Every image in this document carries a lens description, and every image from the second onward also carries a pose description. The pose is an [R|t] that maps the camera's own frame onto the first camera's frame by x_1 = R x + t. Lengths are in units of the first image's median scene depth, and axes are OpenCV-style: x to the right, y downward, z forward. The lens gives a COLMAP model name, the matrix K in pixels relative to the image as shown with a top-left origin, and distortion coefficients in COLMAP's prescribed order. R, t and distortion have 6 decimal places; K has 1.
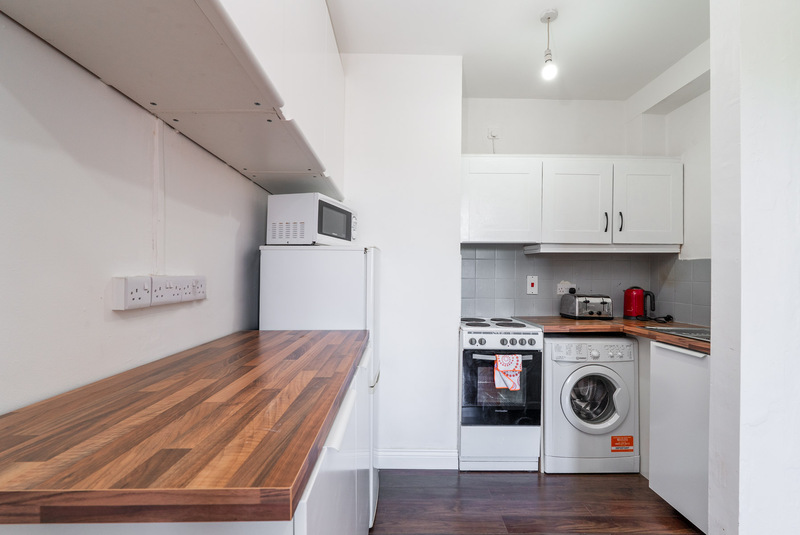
lens RADIAL K [[355.9, 0, 398.7], [0, 355.9, 270.6], [0, 0, 1]] dist [-0.007117, 0.000285]
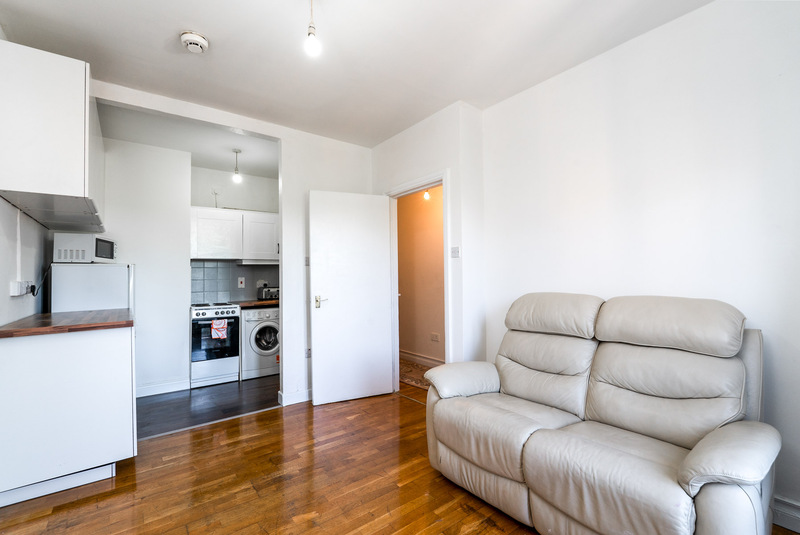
lens RADIAL K [[355.9, 0, 400.3], [0, 355.9, 268.6], [0, 0, 1]] dist [-0.007117, 0.000285]
pose [[0.798656, -0.006530, 0.601753, -0.054666], [0.011536, 0.999924, -0.004460, -0.012992], [-0.601677, 0.010504, 0.798670, -1.046419]]
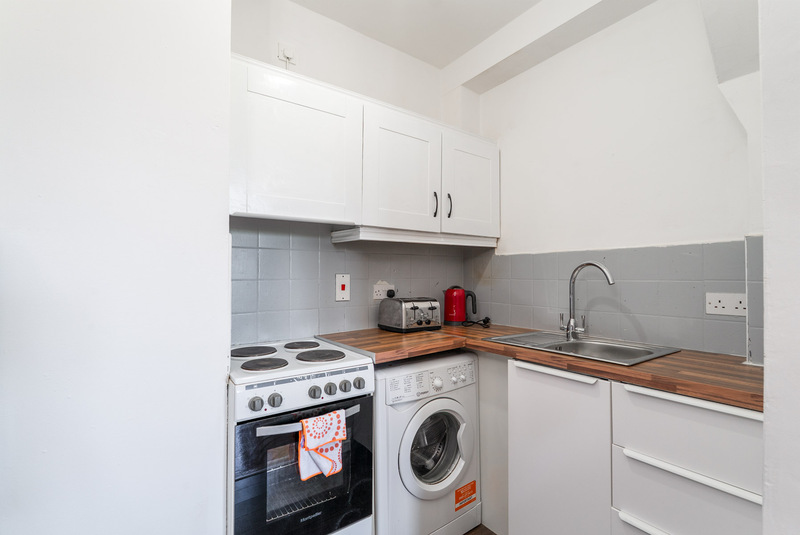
lens RADIAL K [[355.9, 0, 403.8], [0, 355.9, 269.5], [0, 0, 1]] dist [-0.007117, 0.000285]
pose [[0.810883, -0.000615, 0.585209, 0.080711], [0.001697, 0.999998, -0.001301, 0.008071], [-0.585206, 0.002048, 0.810882, 0.458123]]
